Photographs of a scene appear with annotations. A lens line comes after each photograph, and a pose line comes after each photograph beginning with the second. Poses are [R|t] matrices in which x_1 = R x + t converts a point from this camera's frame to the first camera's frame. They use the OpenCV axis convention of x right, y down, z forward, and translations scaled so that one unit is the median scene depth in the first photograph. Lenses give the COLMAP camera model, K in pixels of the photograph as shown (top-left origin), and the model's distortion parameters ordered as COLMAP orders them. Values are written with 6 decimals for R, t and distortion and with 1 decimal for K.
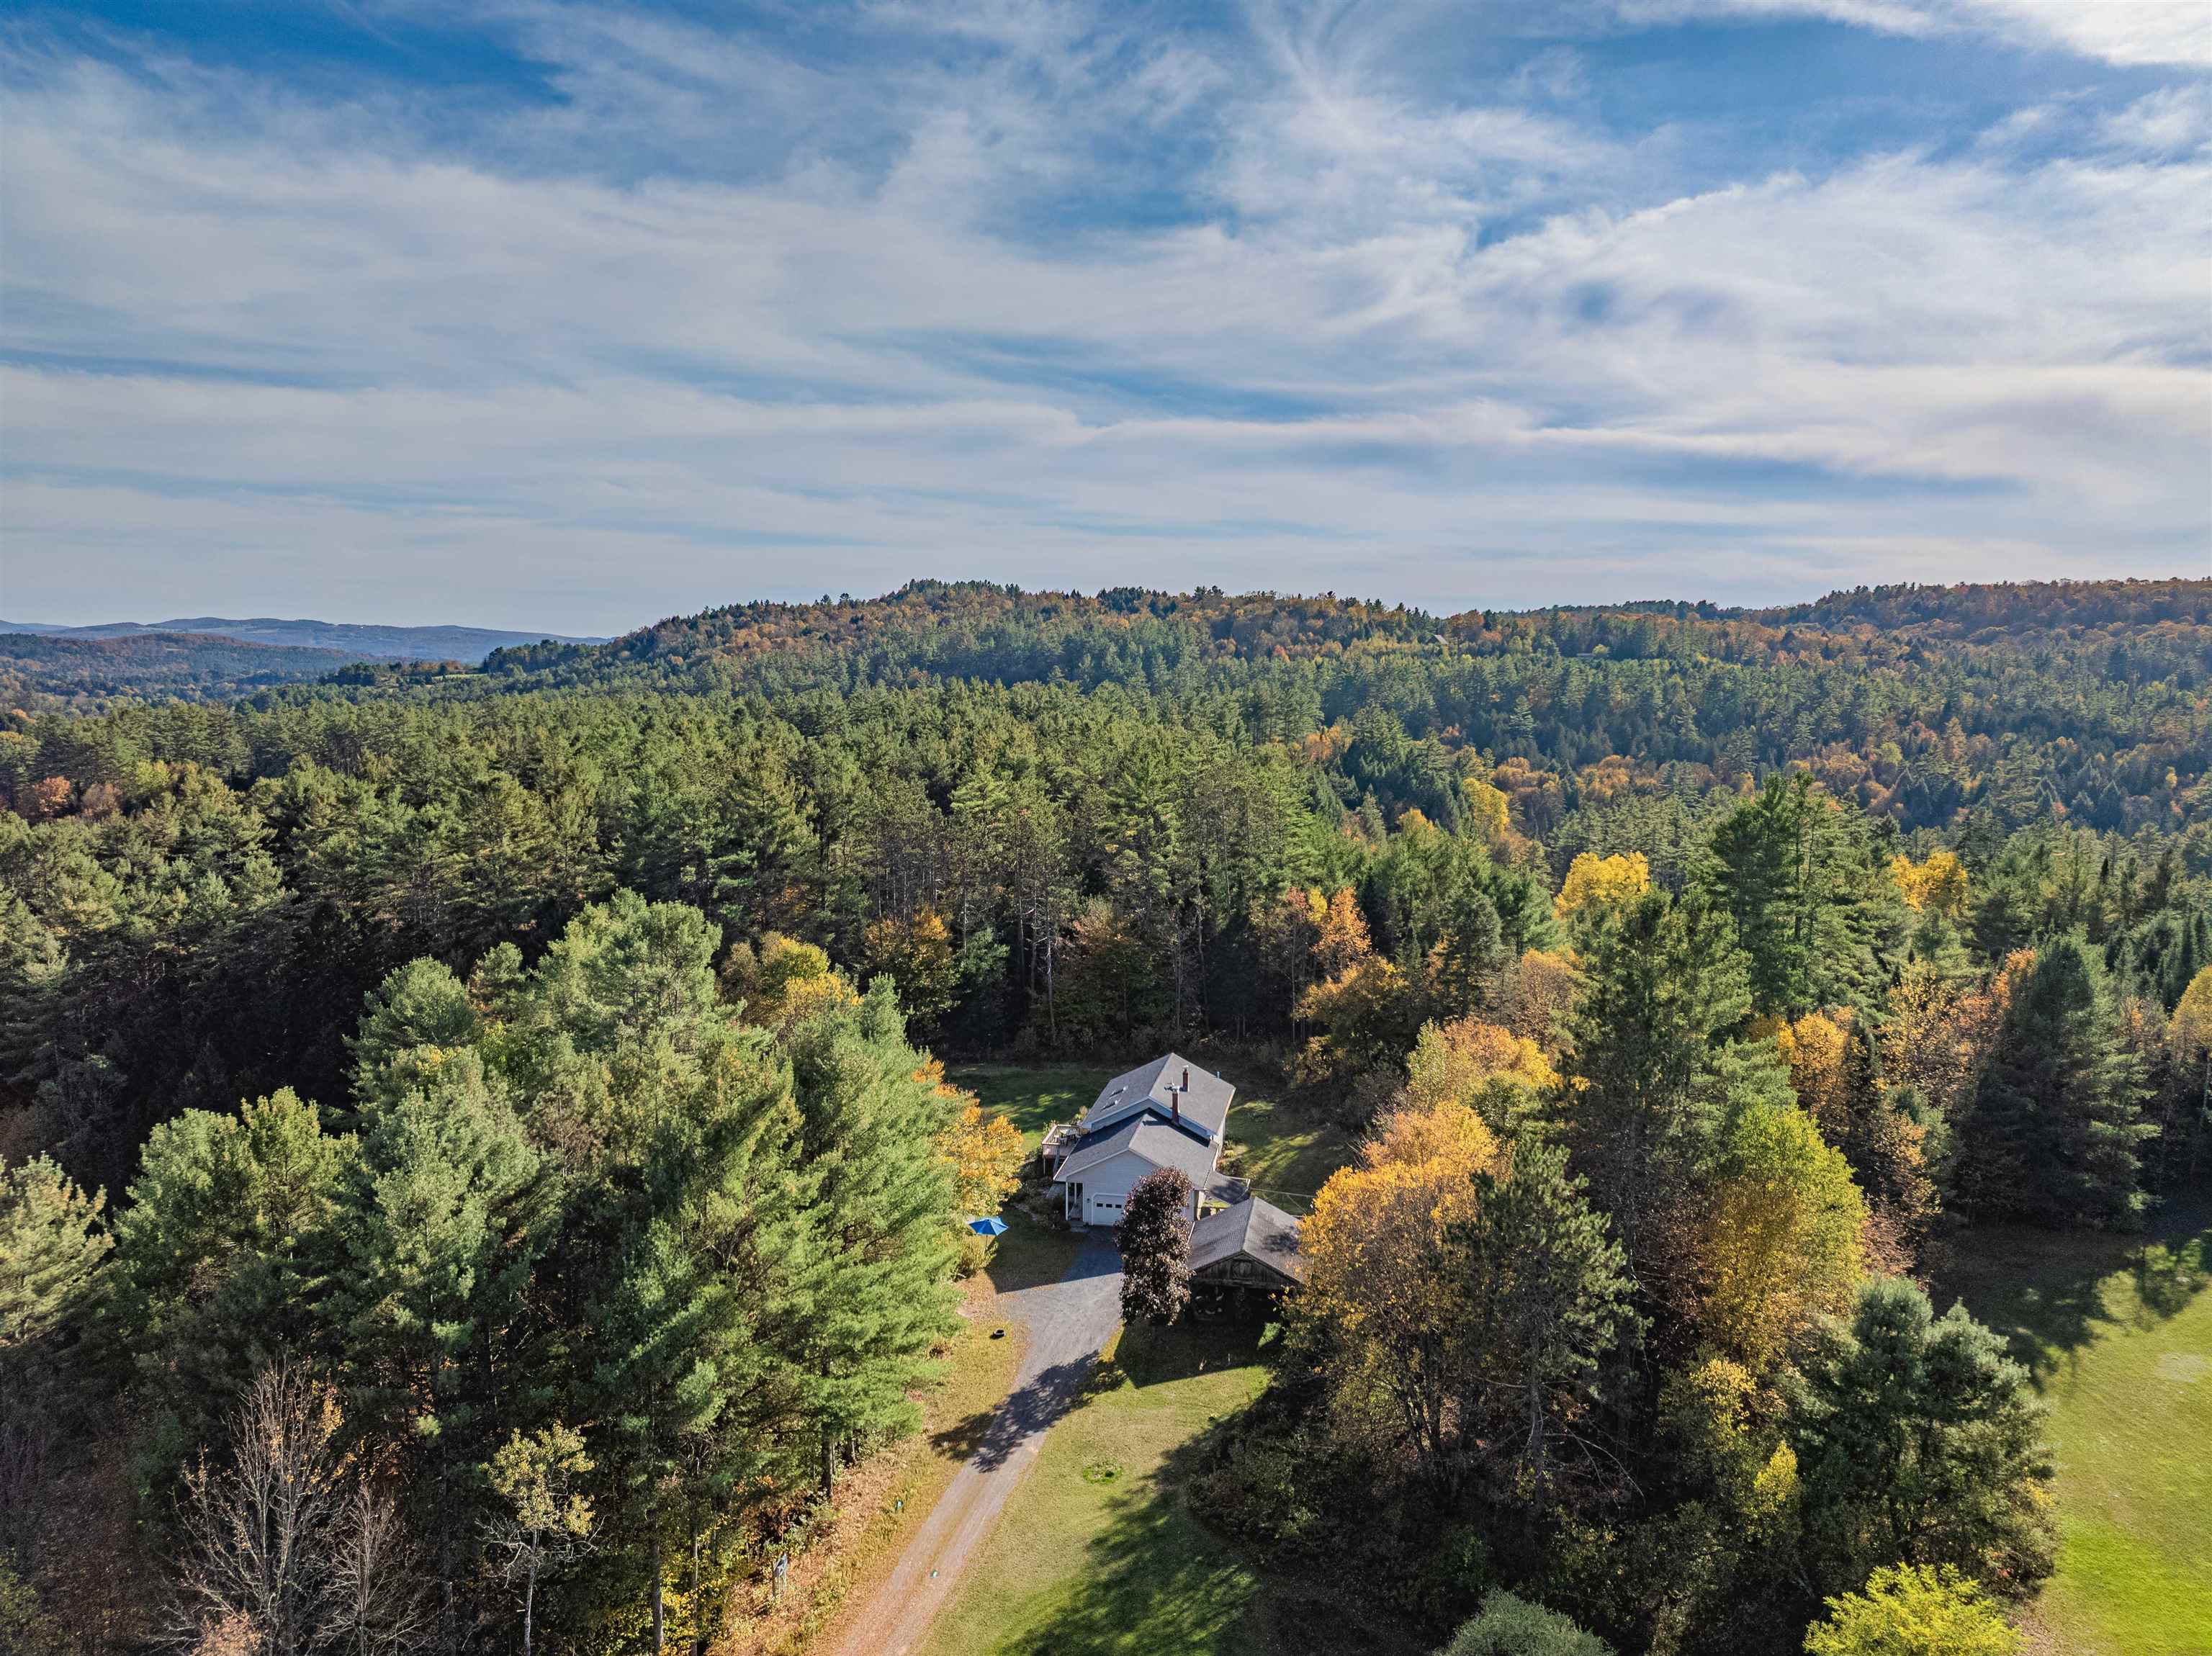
lens RADIAL K [[1556.0, 0, 1100.9], [0, 1556.0, 820.8], [0, 0, 1]] dist [-0.046748, 0.019909]
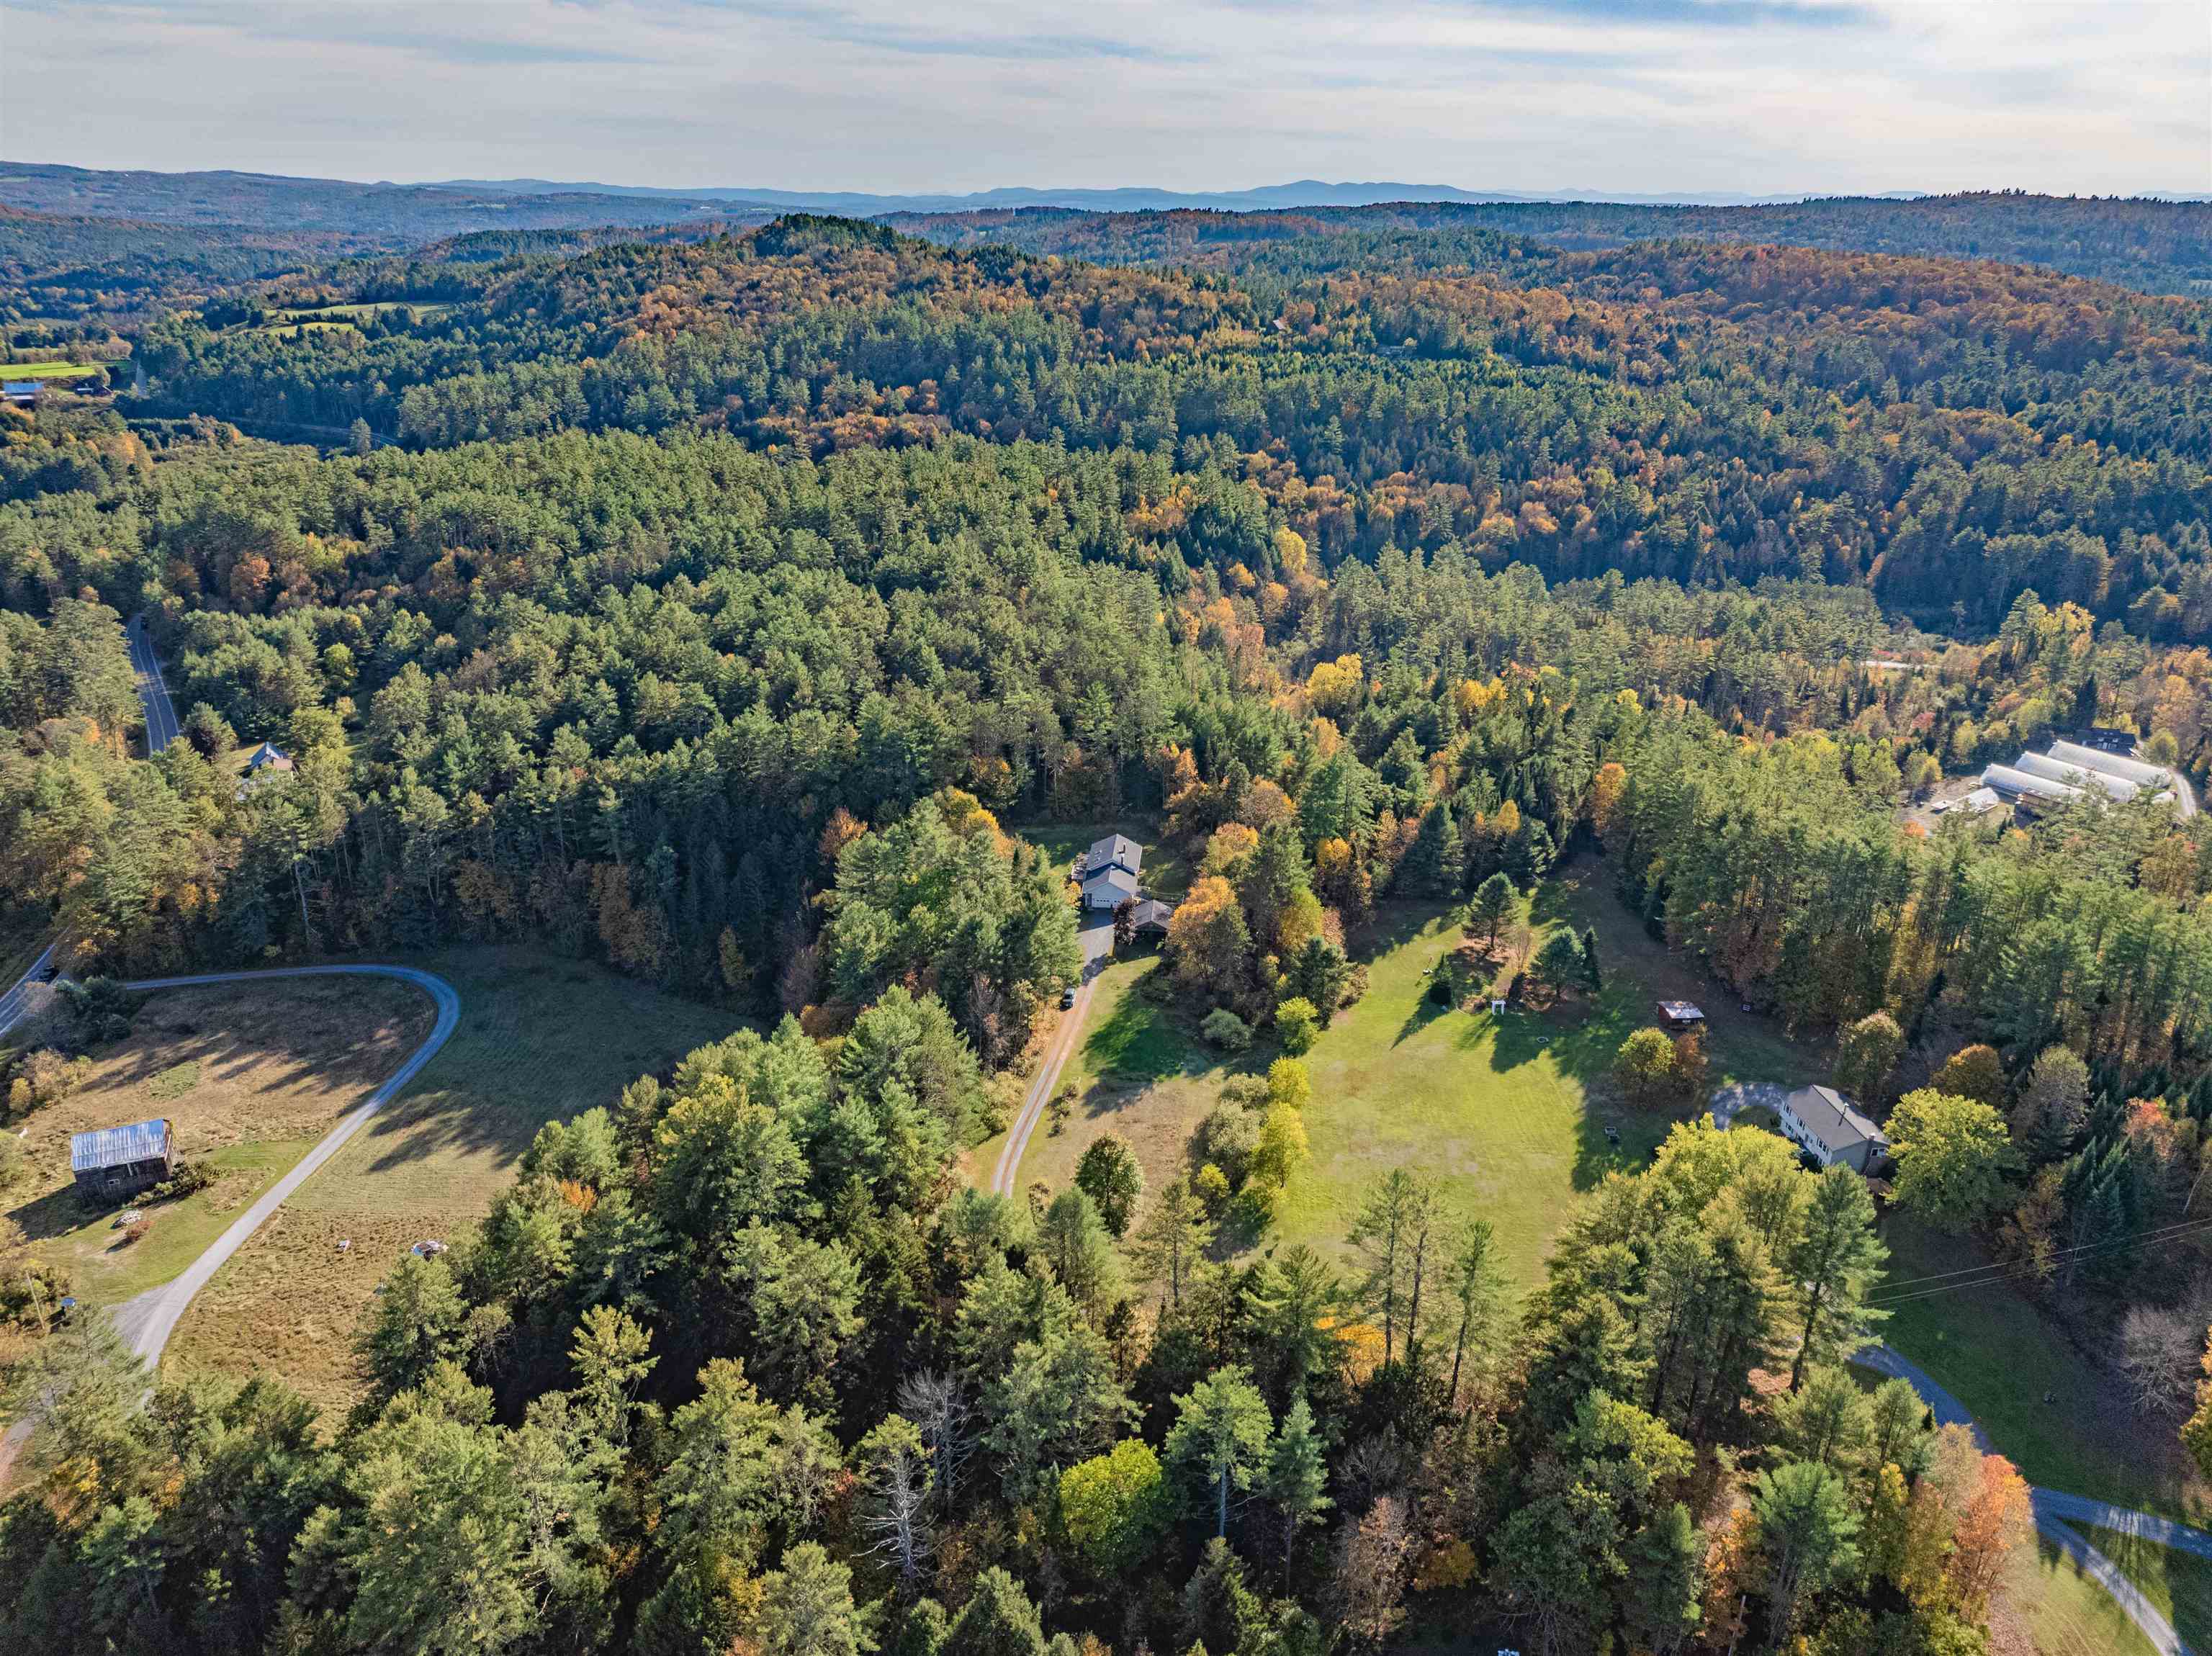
lens RADIAL K [[1556.0, 0, 1095.3], [0, 1556.0, 828.9], [0, 0, 1]] dist [-0.046748, 0.019909]
pose [[0.995699, -0.027883, 0.088356, -0.179965], [0.001988, 0.959850, 0.280506, -0.479985], [-0.092630, -0.279124, 0.955777, -1.192748]]
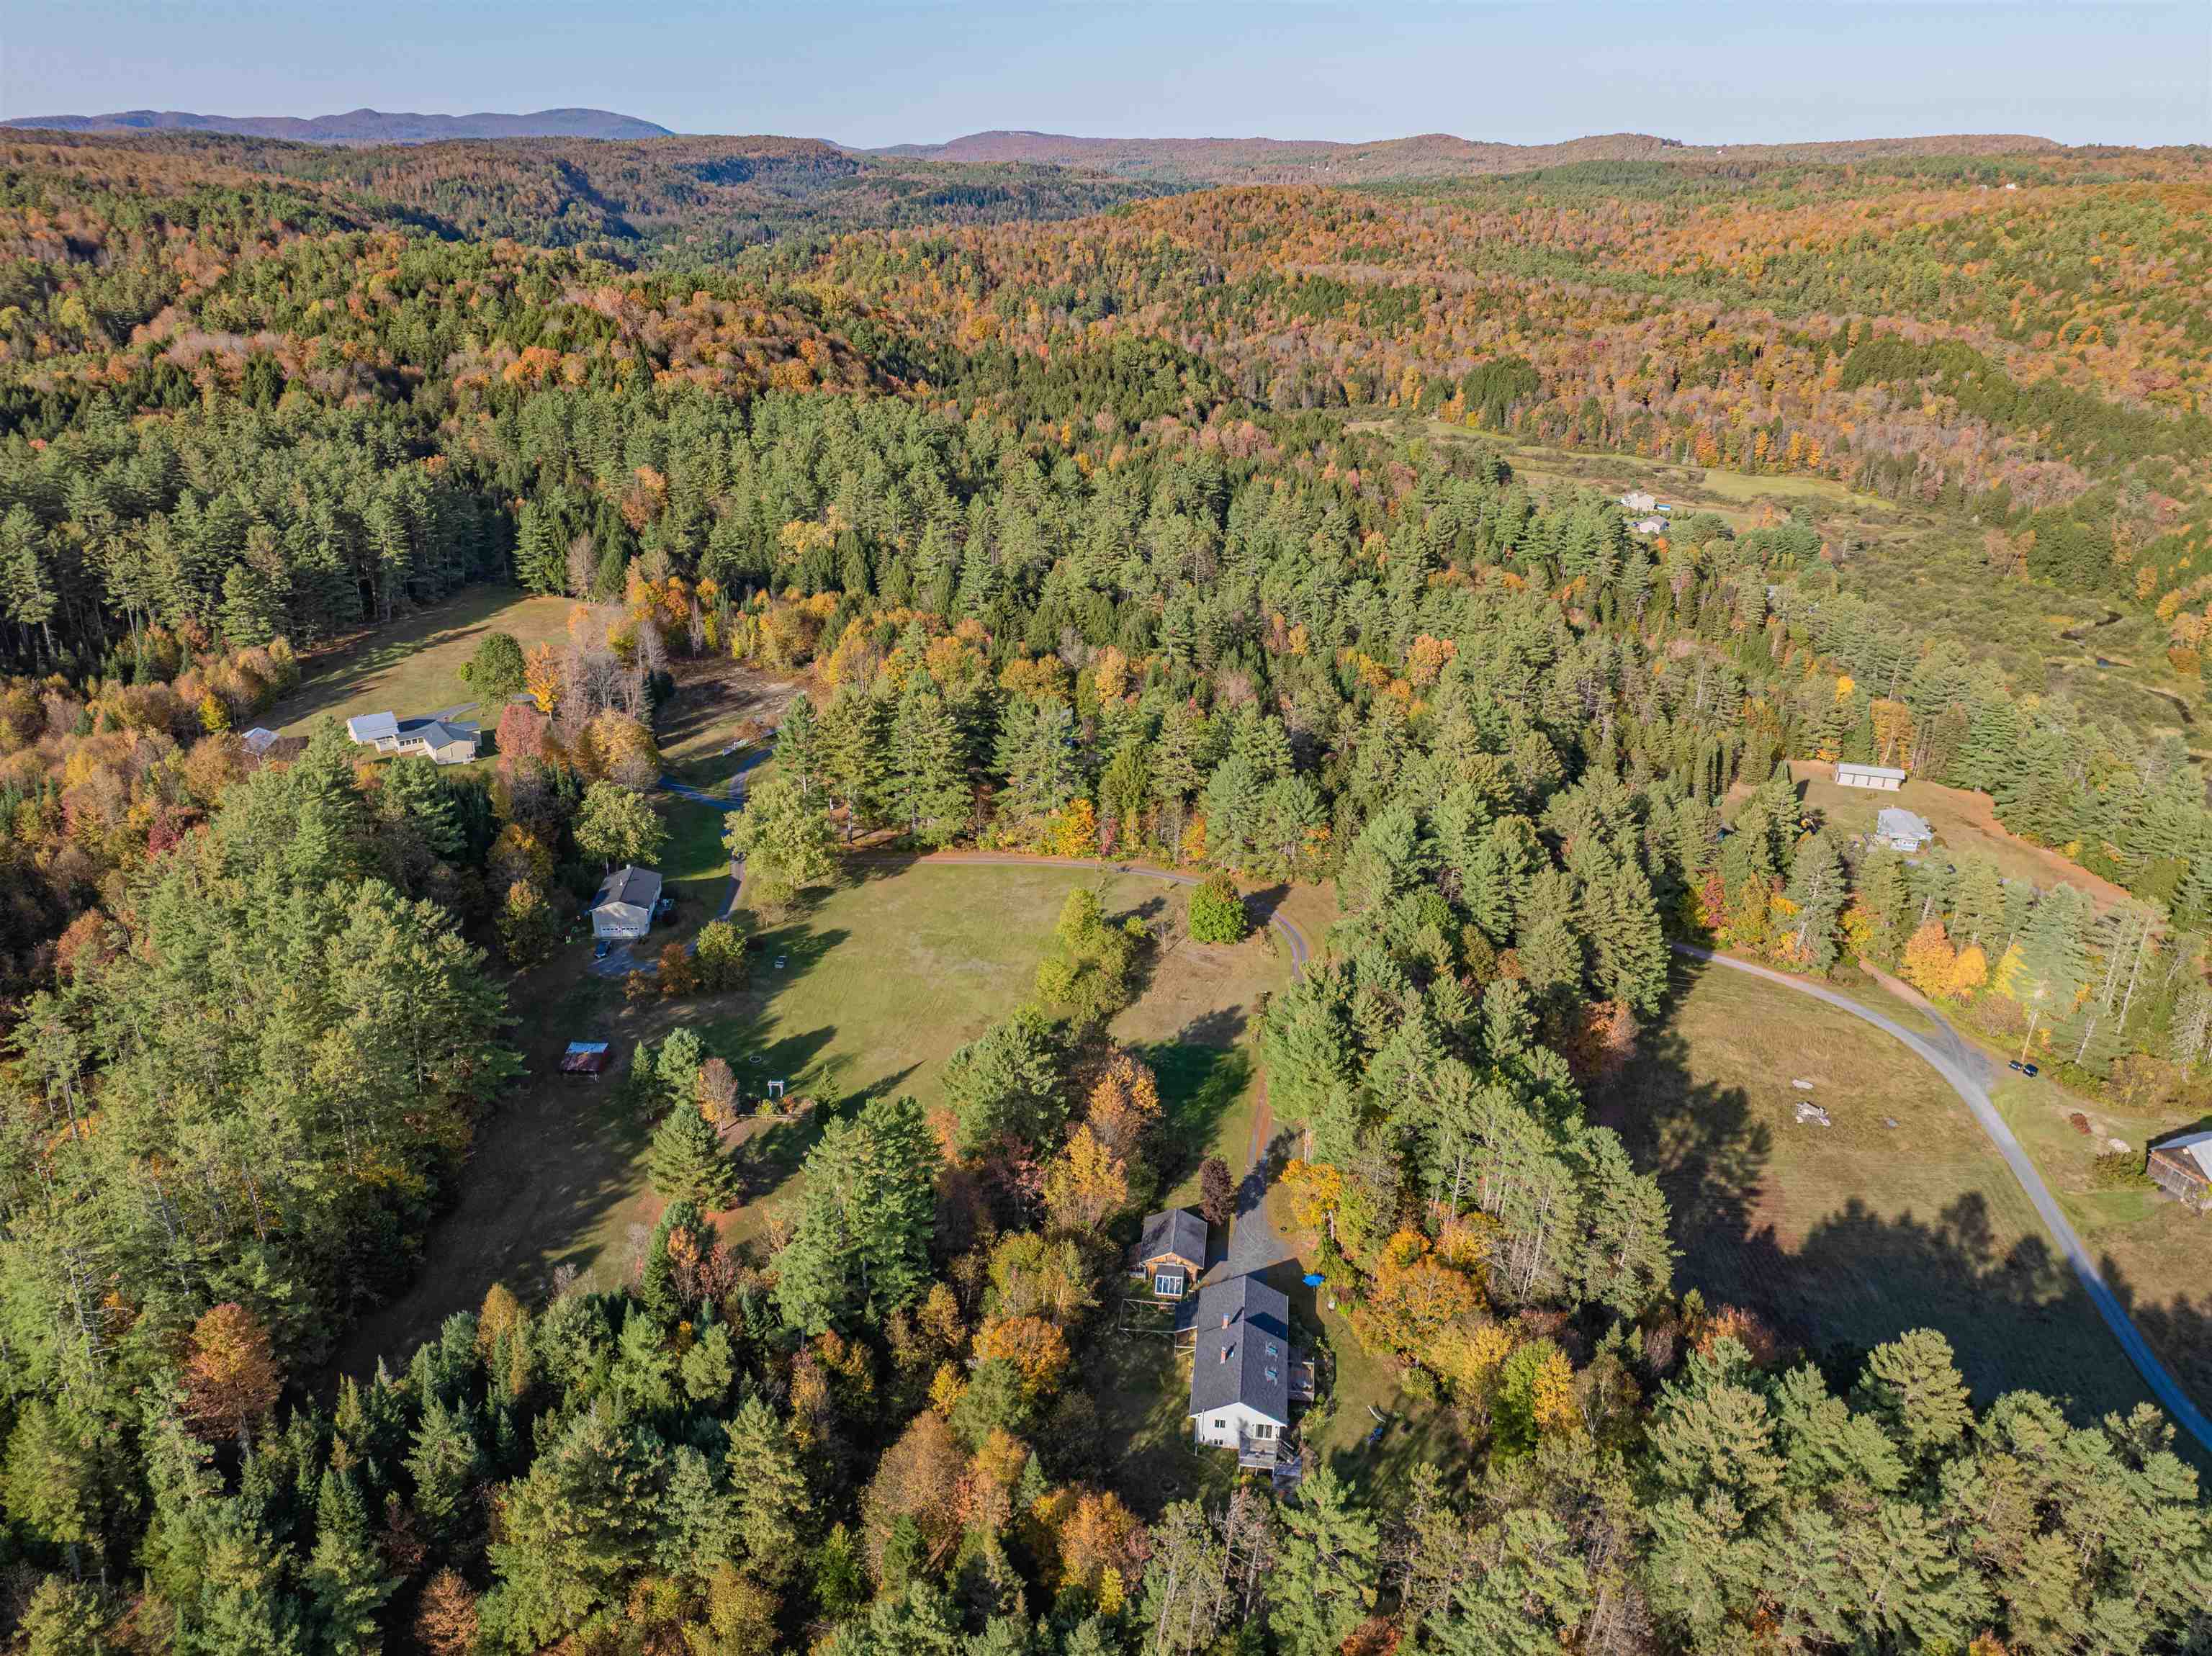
lens RADIAL K [[1556.0, 0, 1110.3], [0, 1556.0, 836.7], [0, 0, 1]] dist [-0.046748, 0.019909]
pose [[-0.996665, 0.013067, -0.080546, 0.216455], [-0.028276, 0.870627, 0.491130, -0.760118], [0.076543, 0.491770, -0.867354, 1.579898]]
